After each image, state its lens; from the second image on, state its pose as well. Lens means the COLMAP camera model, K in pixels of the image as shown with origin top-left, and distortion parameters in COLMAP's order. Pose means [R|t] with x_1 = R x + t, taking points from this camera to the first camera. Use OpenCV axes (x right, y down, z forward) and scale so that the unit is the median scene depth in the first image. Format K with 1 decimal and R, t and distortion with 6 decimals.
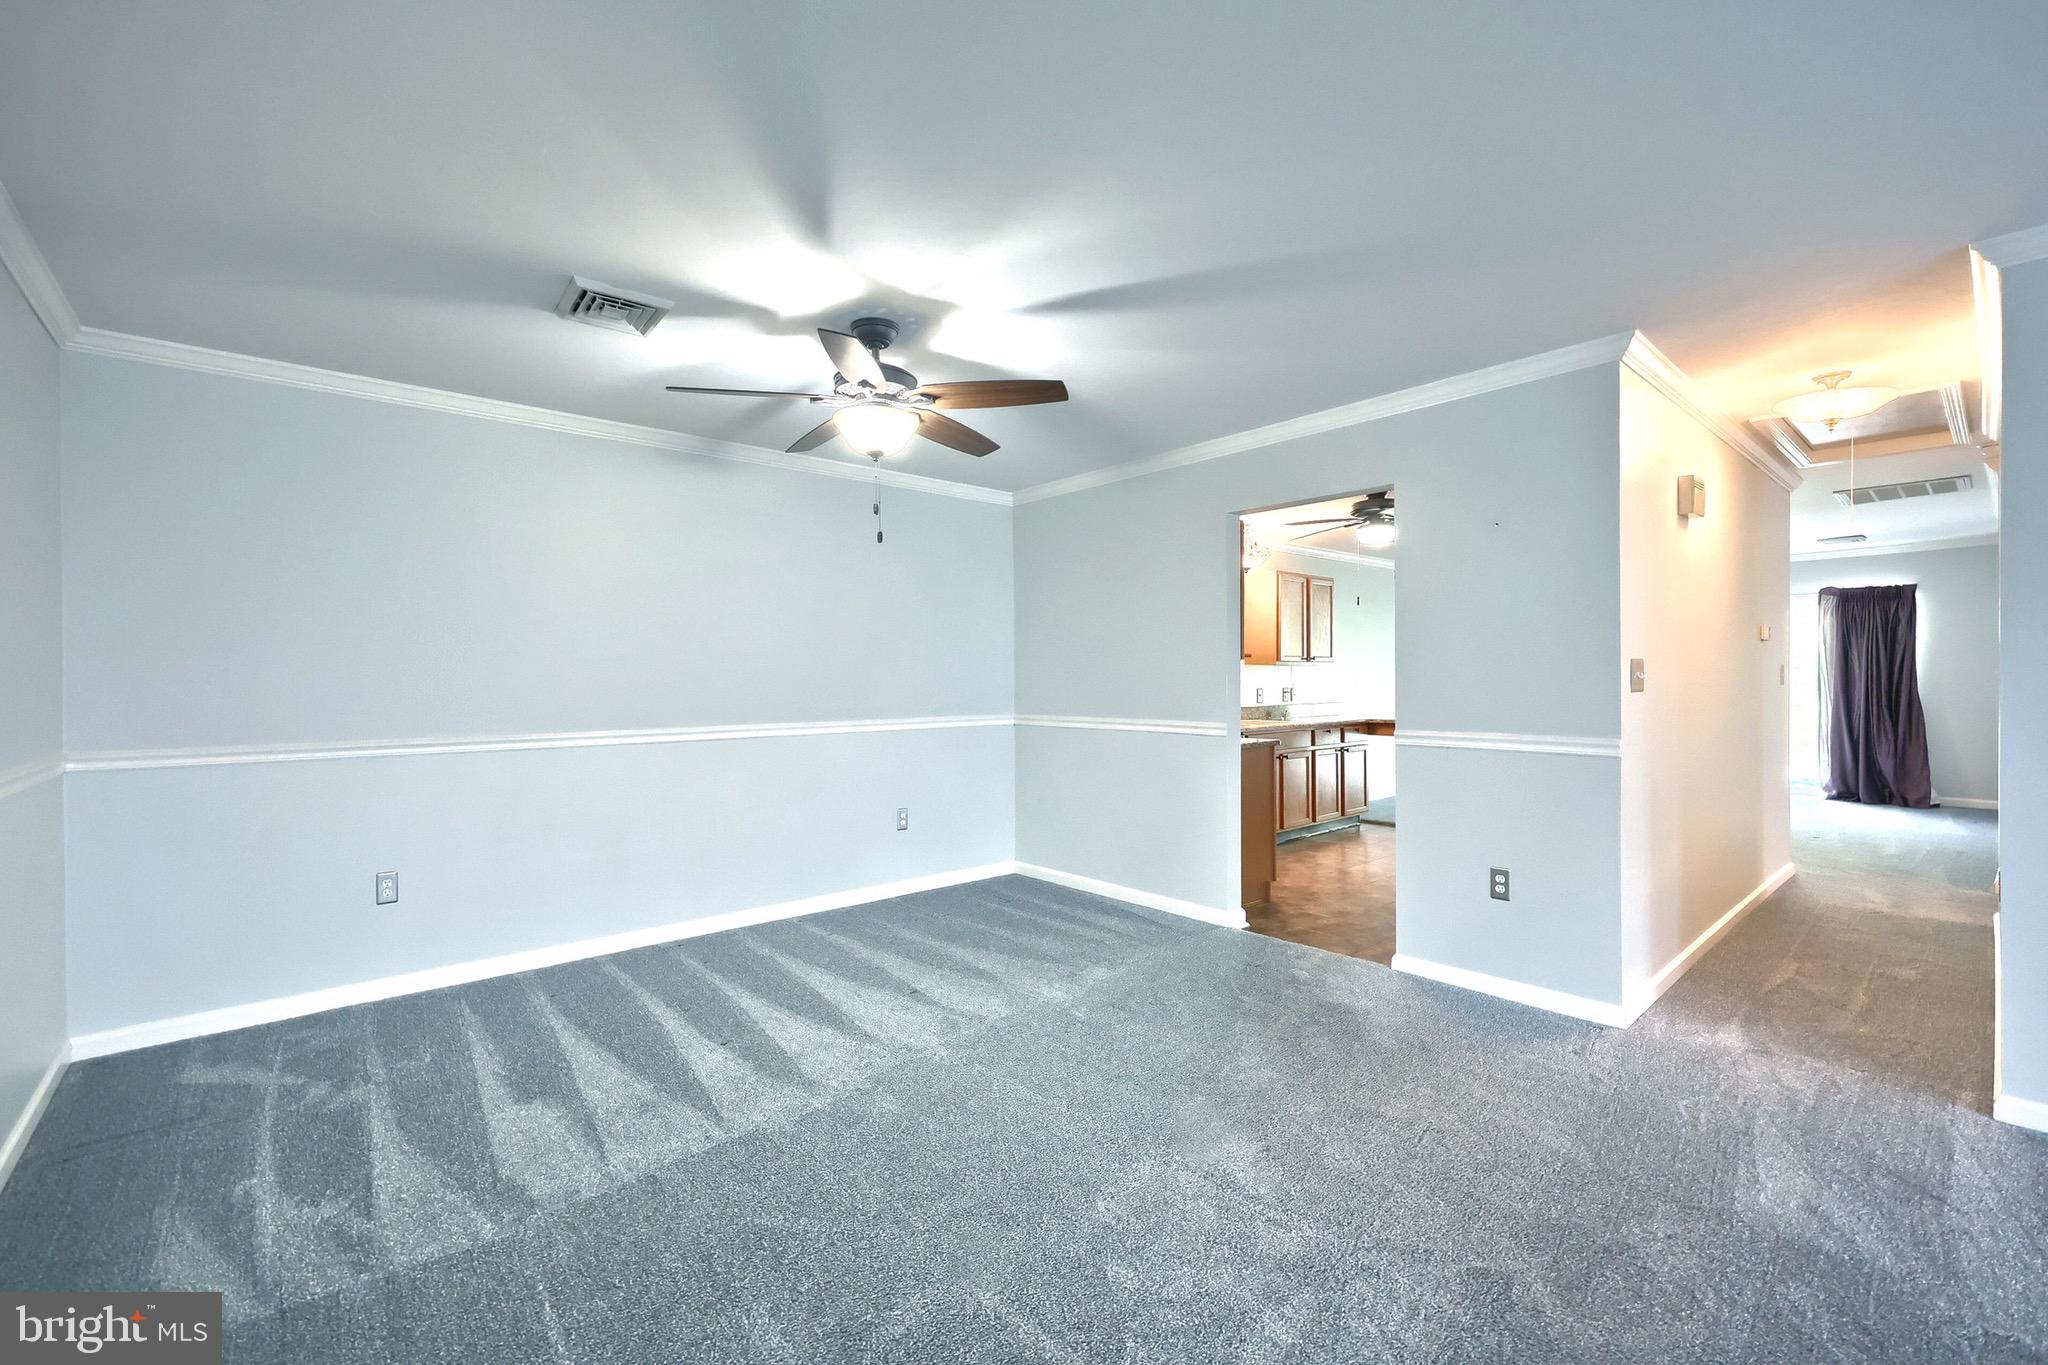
lens RADIAL K [[854.7, 0, 1029.1], [0, 854.7, 683.3], [0, 0, 1]] dist [-0.000852, -0.000539]
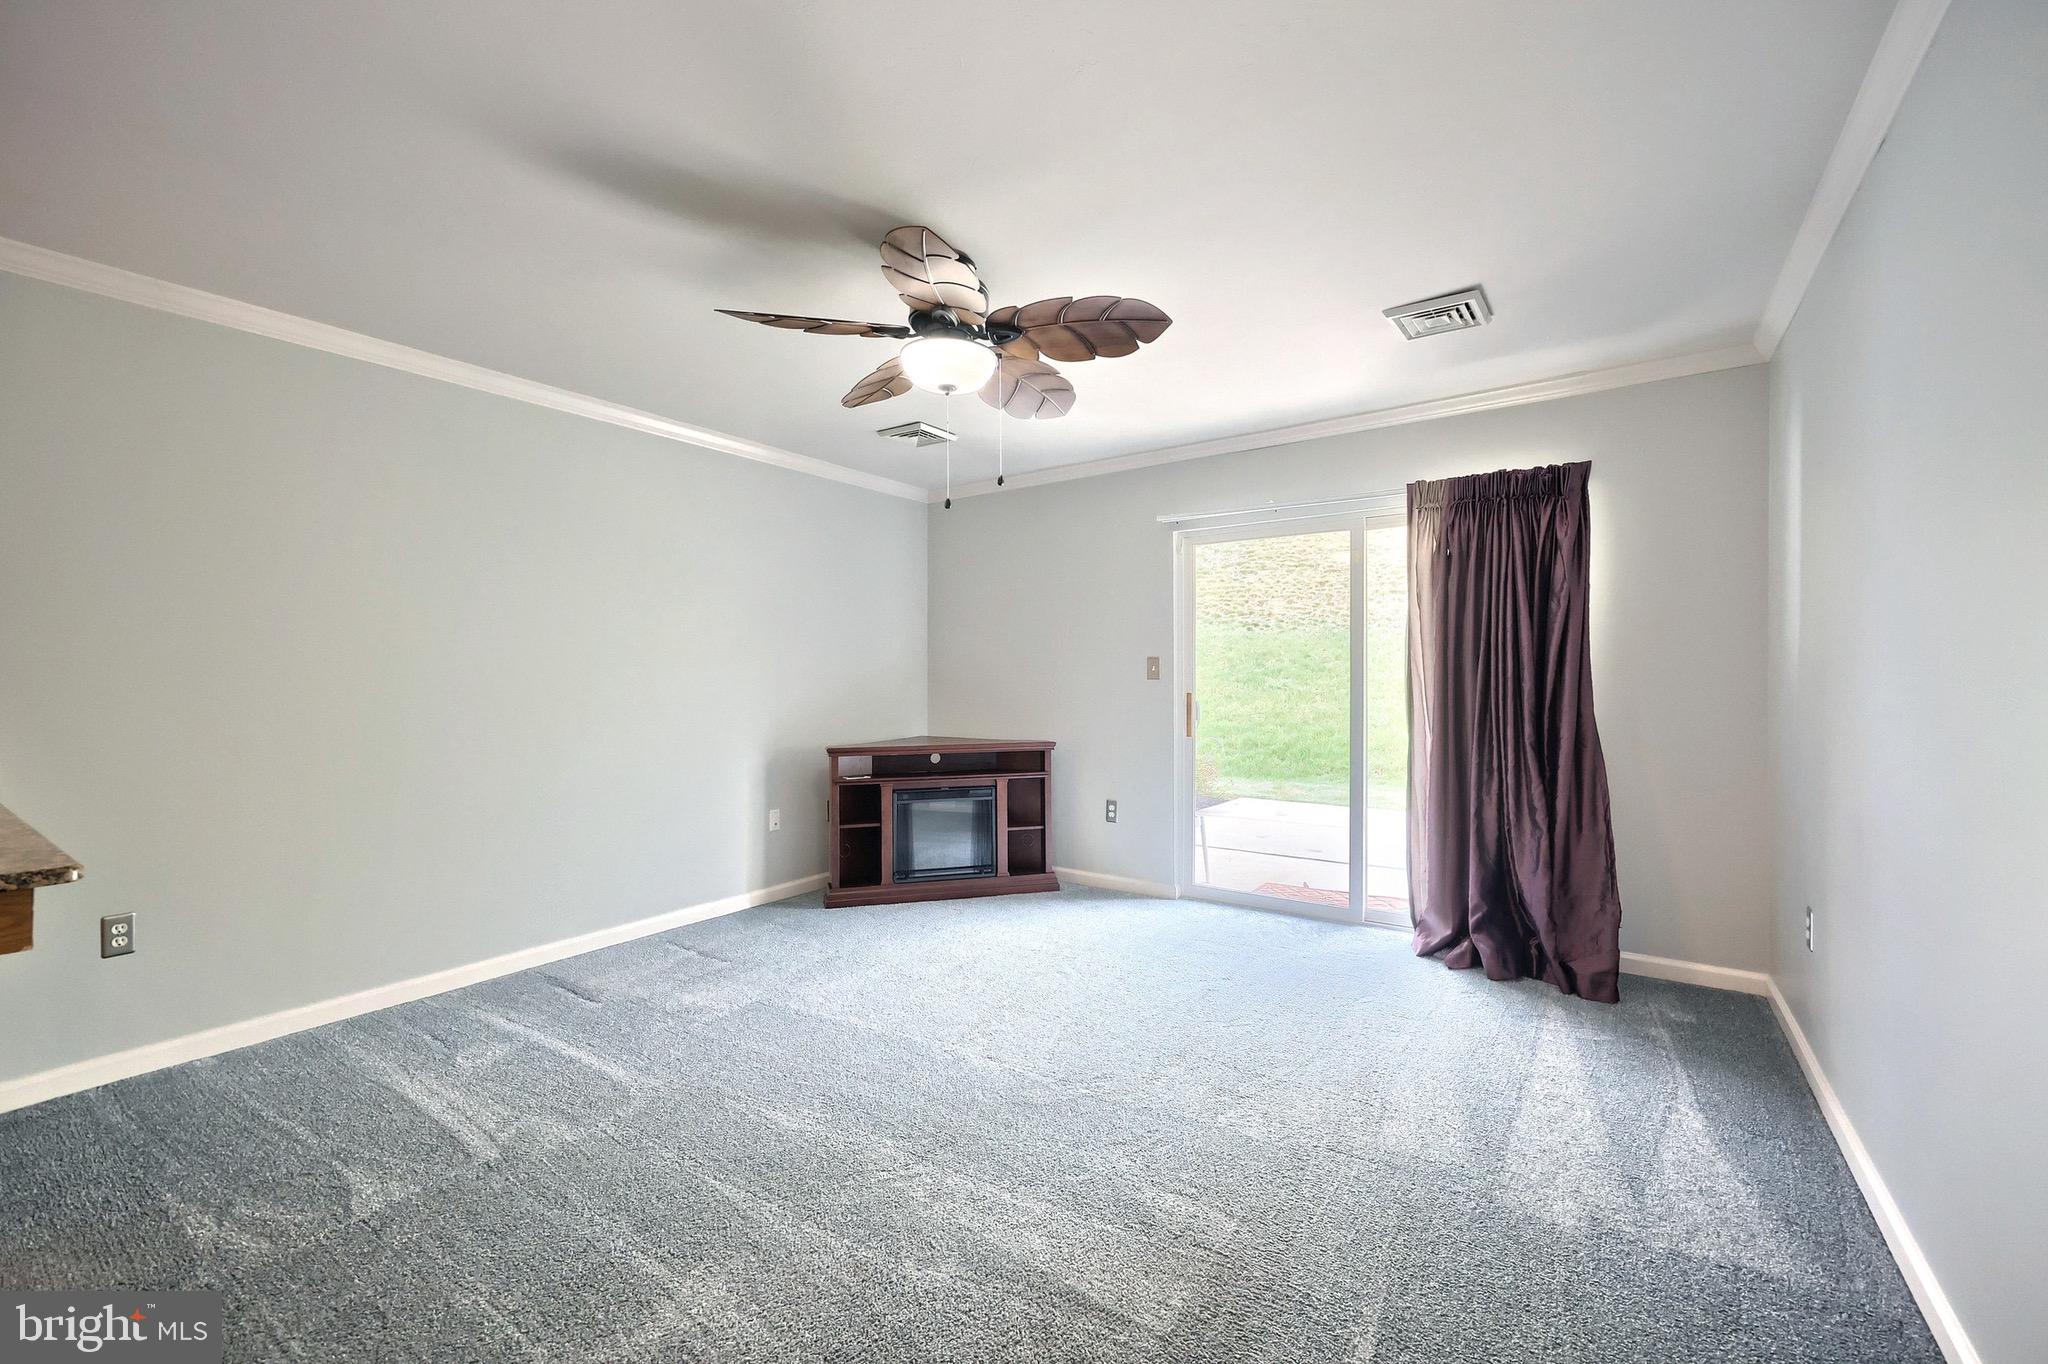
lens RADIAL K [[854.7, 0, 1011.4], [0, 854.7, 675.7], [0, 0, 1]] dist [-0.000852, -0.000539]
pose [[0.970931, 0.004109, 0.239325, 1.255196], [-0.003290, 0.999987, -0.003819, -0.009556], [-0.239338, 0.002920, 0.970932, 1.252061]]
